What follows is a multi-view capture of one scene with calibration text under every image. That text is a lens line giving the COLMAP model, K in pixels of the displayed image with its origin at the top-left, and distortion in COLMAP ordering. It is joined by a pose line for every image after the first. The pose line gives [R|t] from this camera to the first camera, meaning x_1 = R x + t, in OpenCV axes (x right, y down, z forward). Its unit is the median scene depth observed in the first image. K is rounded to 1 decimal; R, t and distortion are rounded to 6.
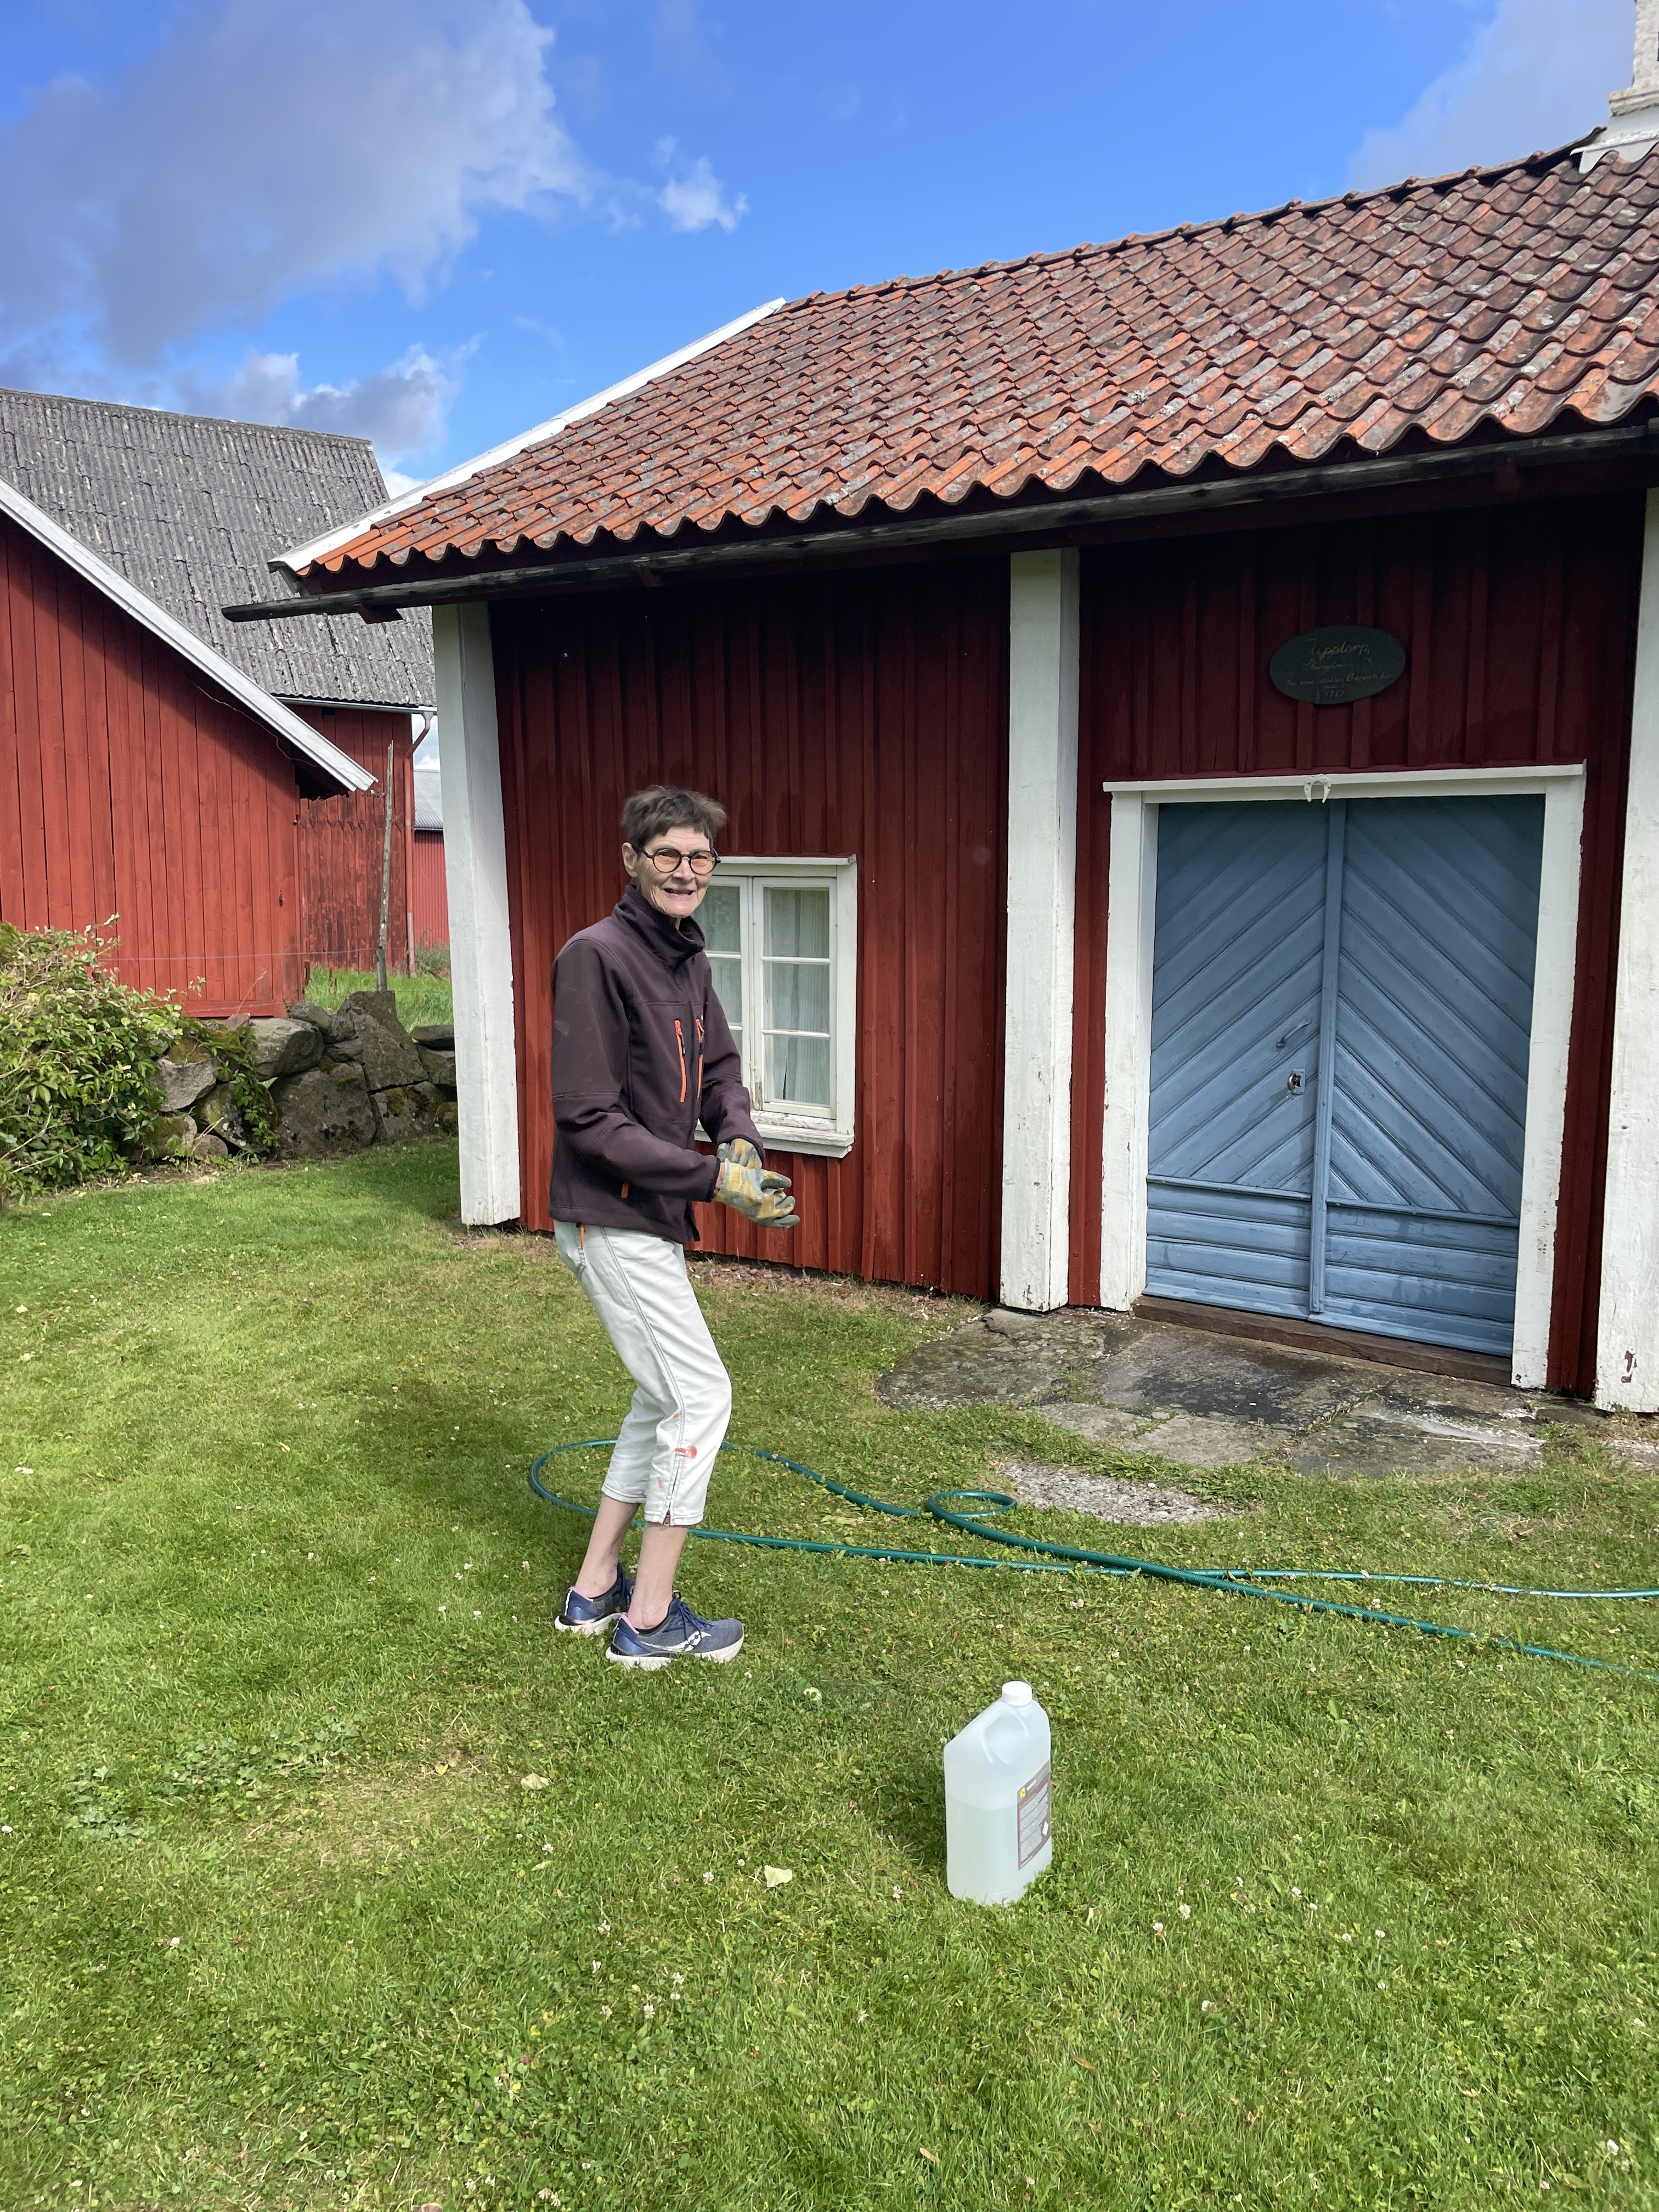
lens RADIAL K [[1749.6, 0, 829.5], [0, 1749.6, 1106.0], [0, 0, 1]] dist [0.050861, -0.000550]
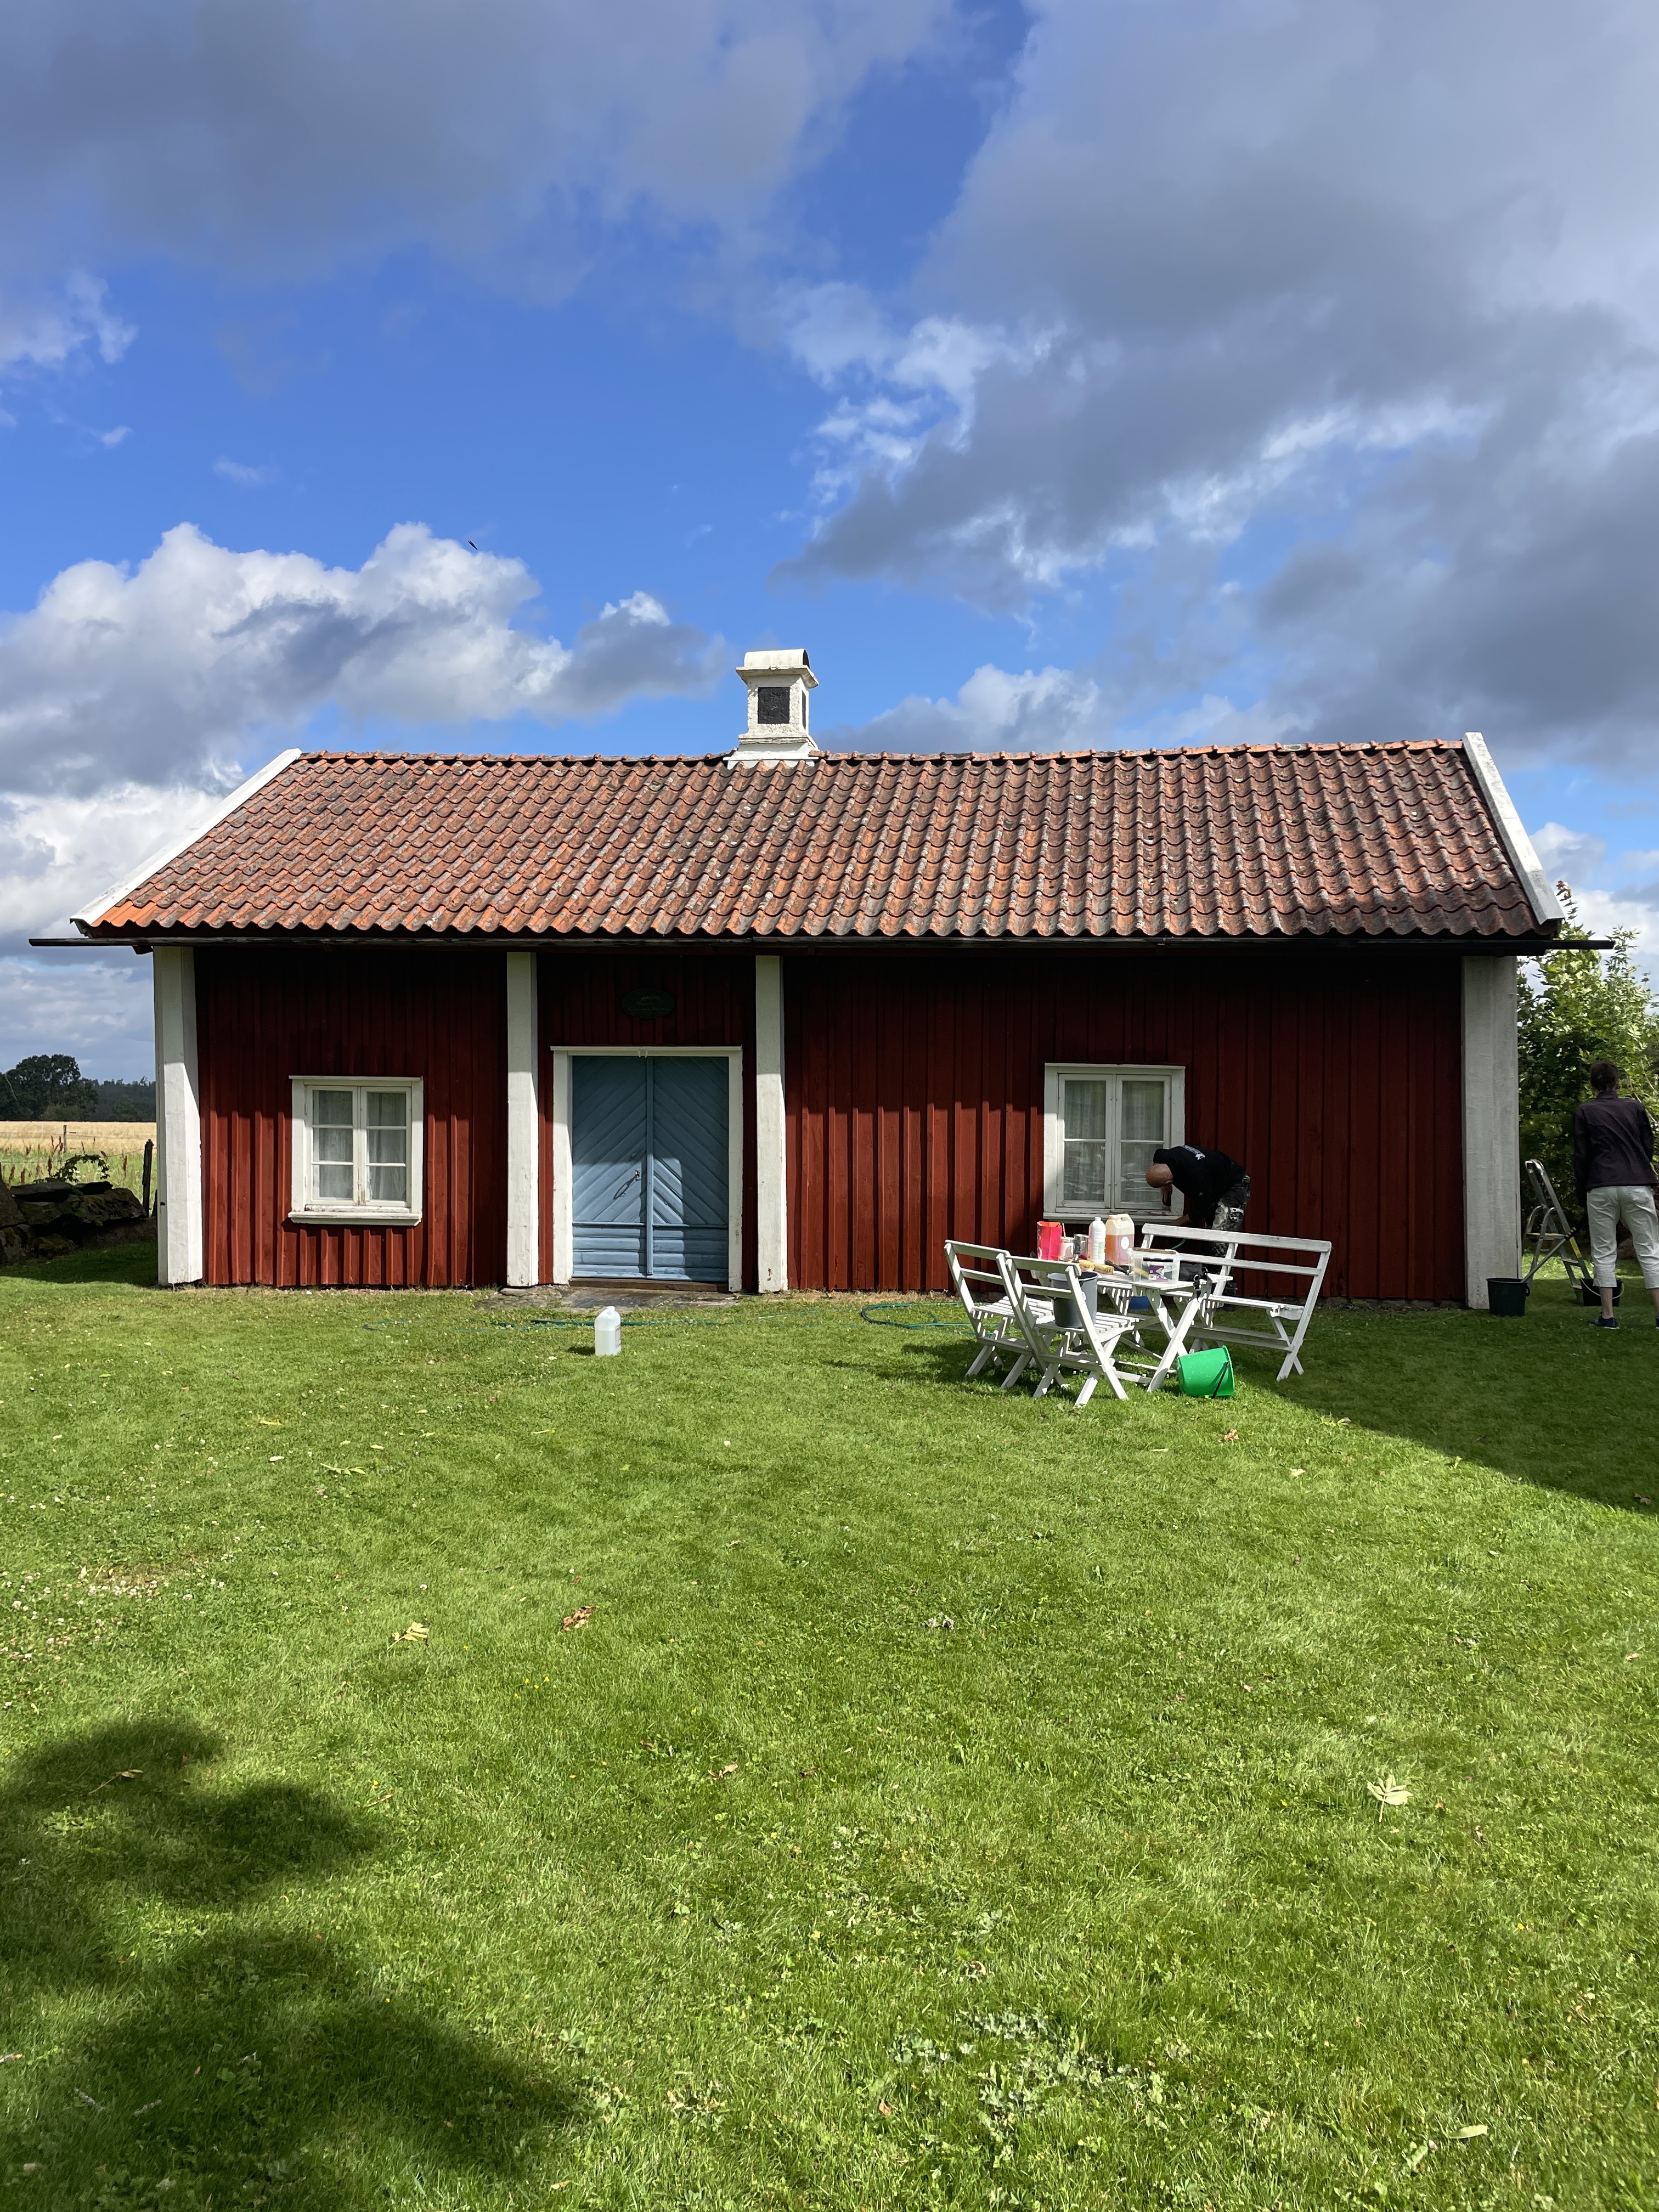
lens RADIAL K [[1749.6, 0, 829.5], [0, 1749.6, 1106.0], [0, 0, 1]] dist [0.050861, -0.000550]
pose [[0.909824, -0.010593, 0.414859, -0.440344], [0.054381, 0.994097, -0.093879, 0.119701], [-0.411416, 0.107974, 0.905030, -1.152871]]
